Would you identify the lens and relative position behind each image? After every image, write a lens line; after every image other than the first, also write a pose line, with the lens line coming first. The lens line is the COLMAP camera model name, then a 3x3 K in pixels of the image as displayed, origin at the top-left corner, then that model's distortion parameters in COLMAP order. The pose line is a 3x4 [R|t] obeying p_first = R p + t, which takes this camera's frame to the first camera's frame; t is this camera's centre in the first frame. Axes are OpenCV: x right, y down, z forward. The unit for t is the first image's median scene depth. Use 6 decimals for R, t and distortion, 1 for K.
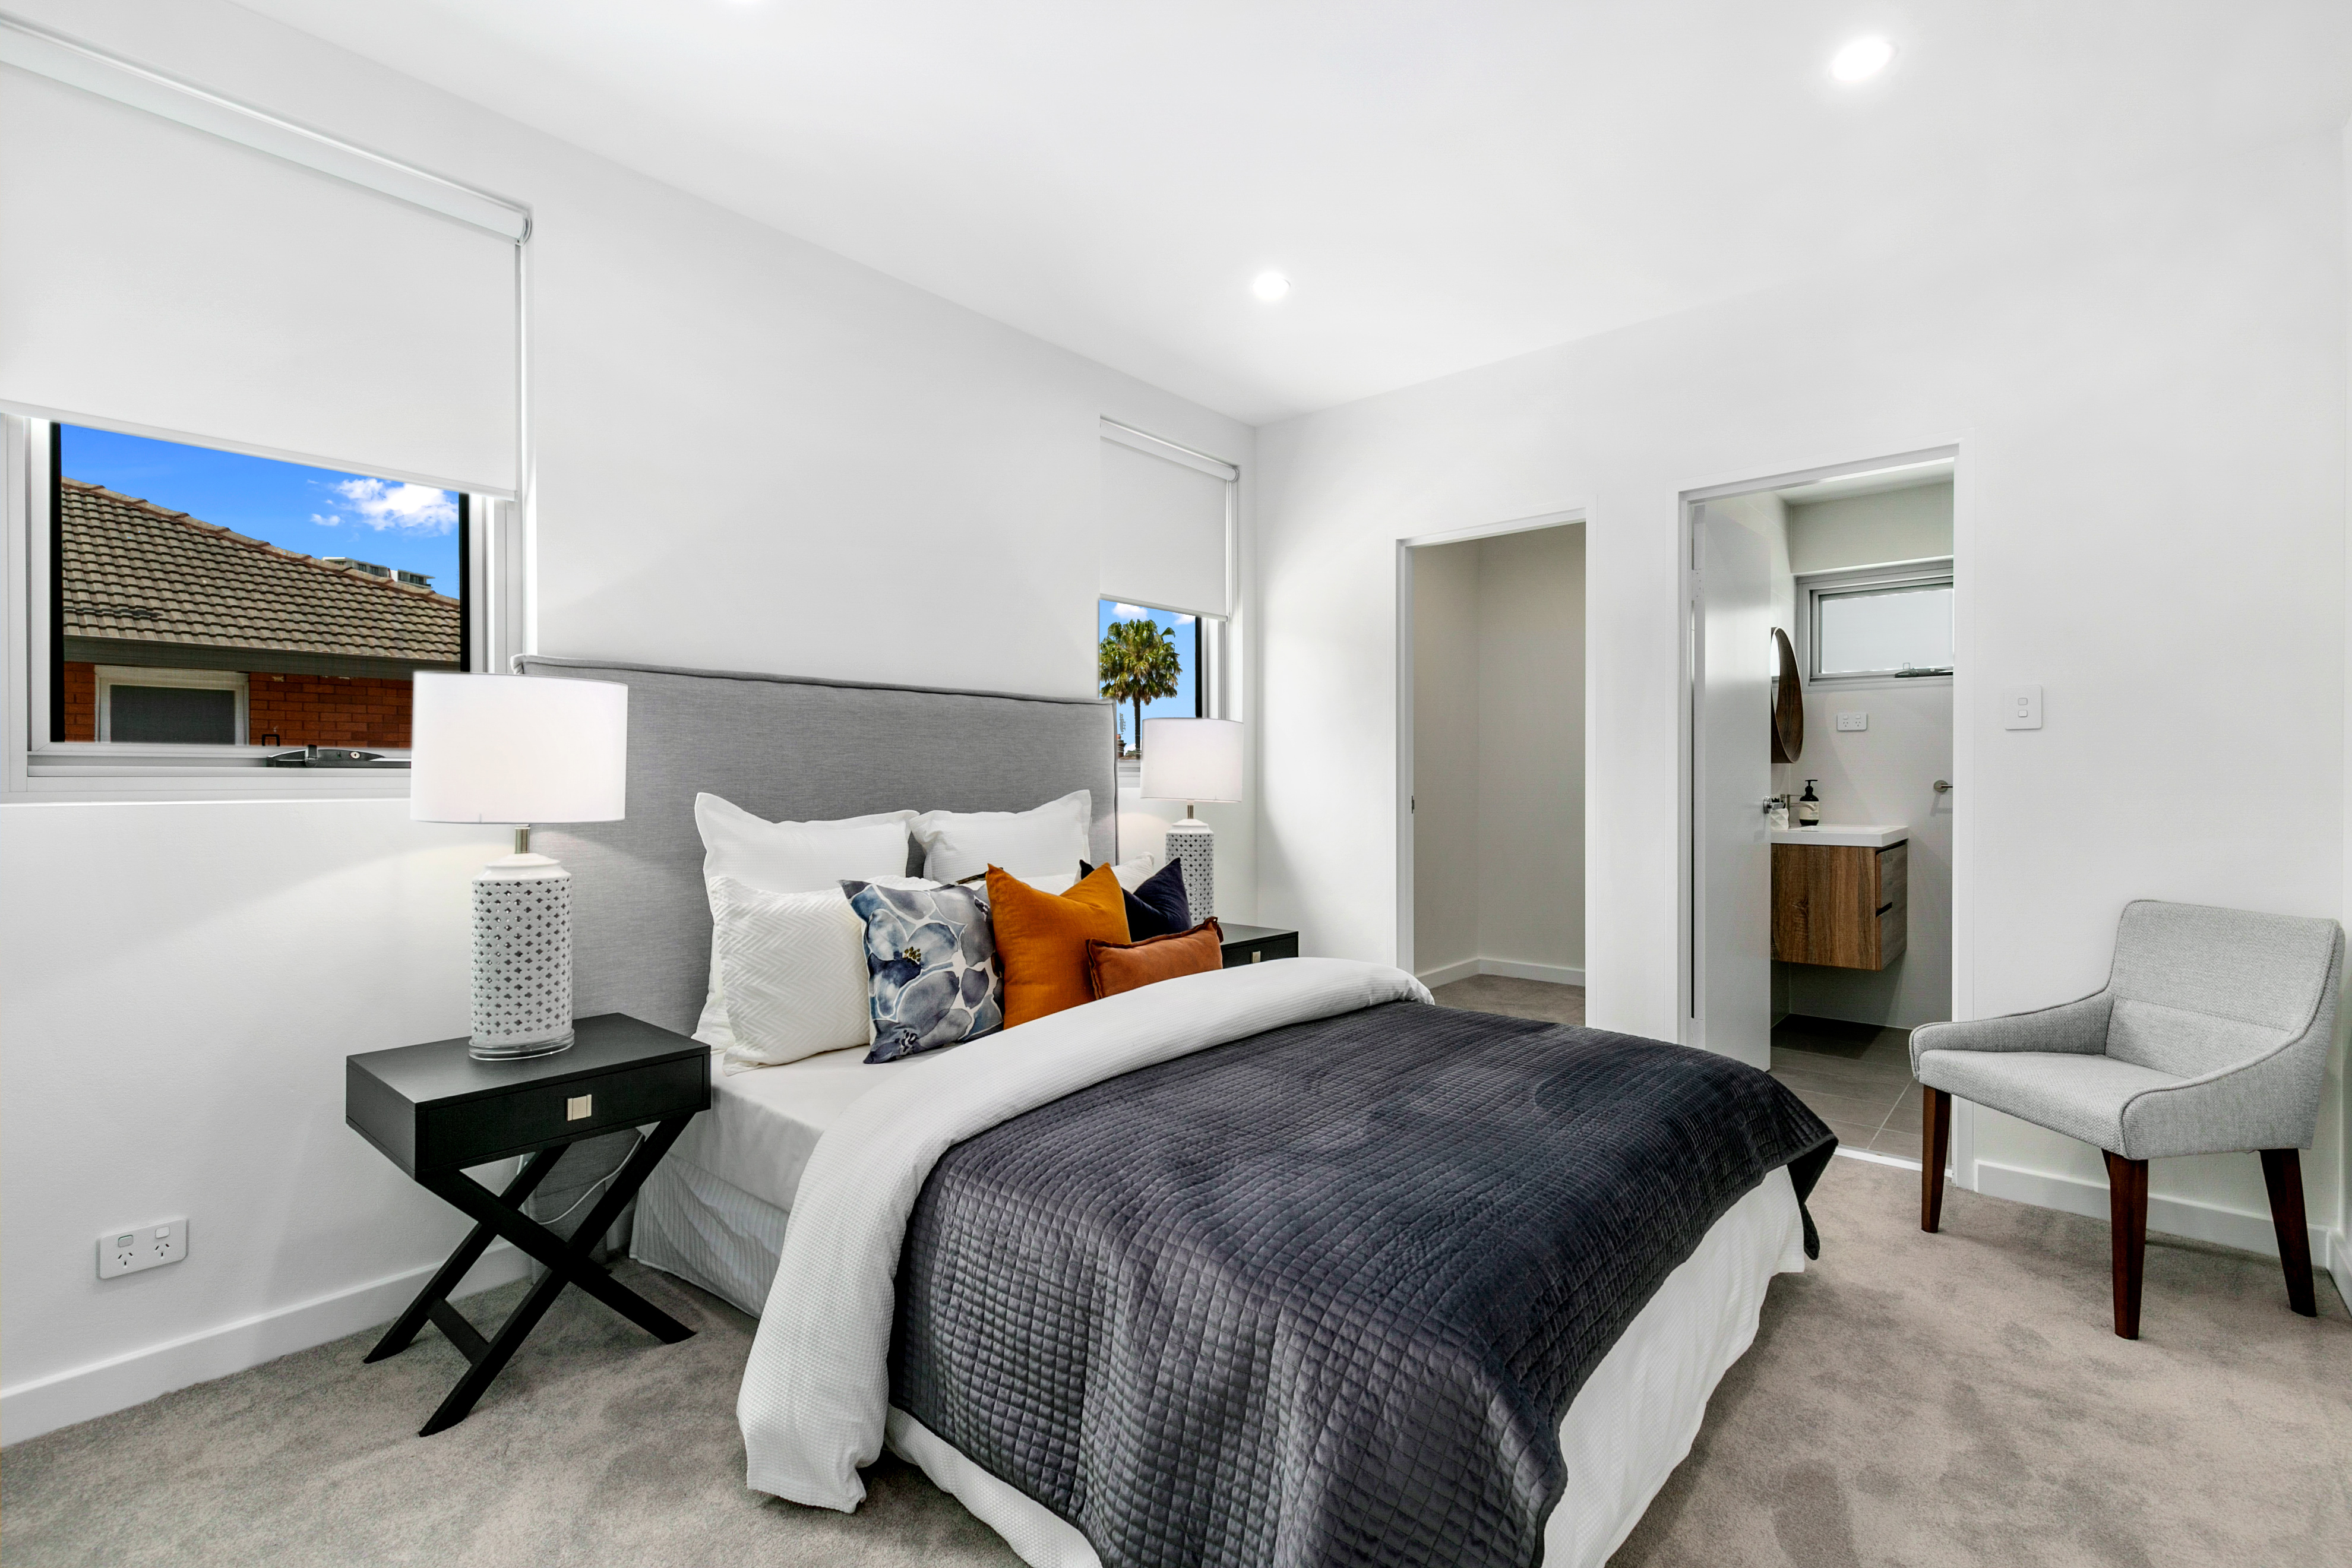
lens RADIAL K [[1057.5, 0, 1179.6], [0, 1057.5, 779.3], [0, 0, 1]] dist [-0.002109, -0.000412]
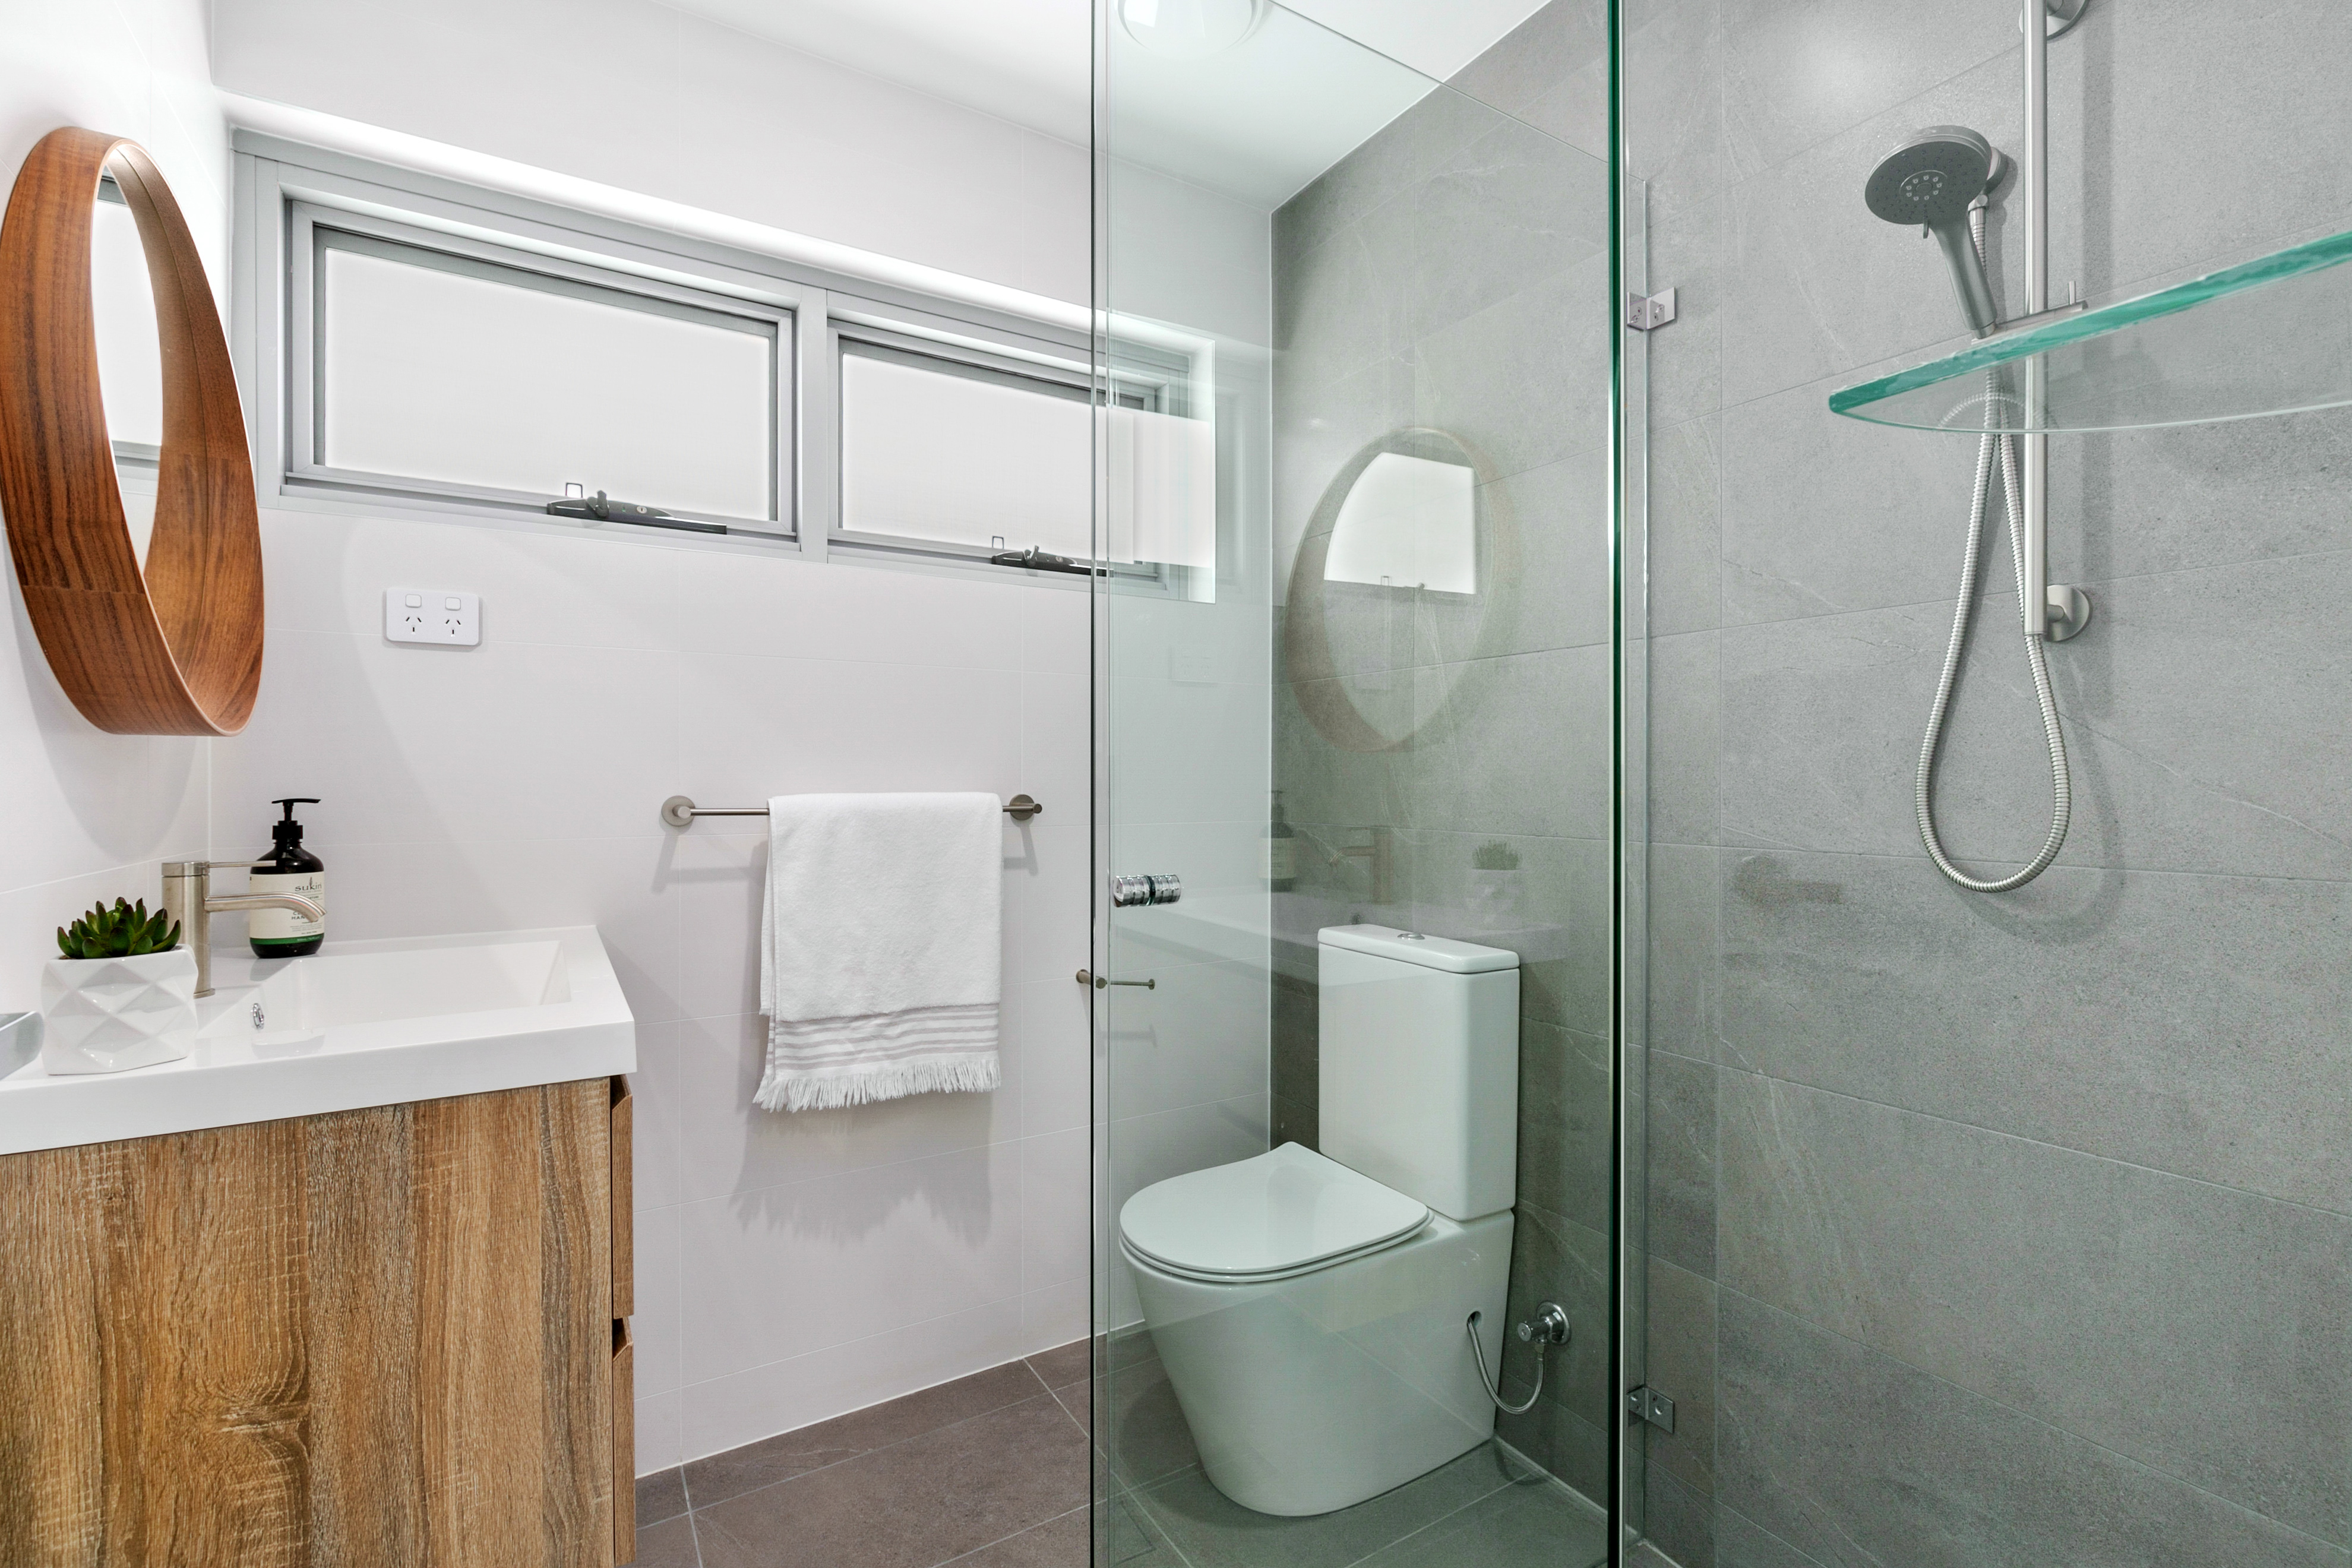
lens RADIAL K [[1057.5, 0, 1176.9], [0, 1057.5, 780.2], [0, 0, 1]] dist [-0.002109, -0.000412]
pose [[0.303457, -0.000115, 0.952845, 0.433848], [0.000714, 1.000000, -0.000106, -0.004316], [-0.952845, 0.000713, 0.303457, 0.747976]]
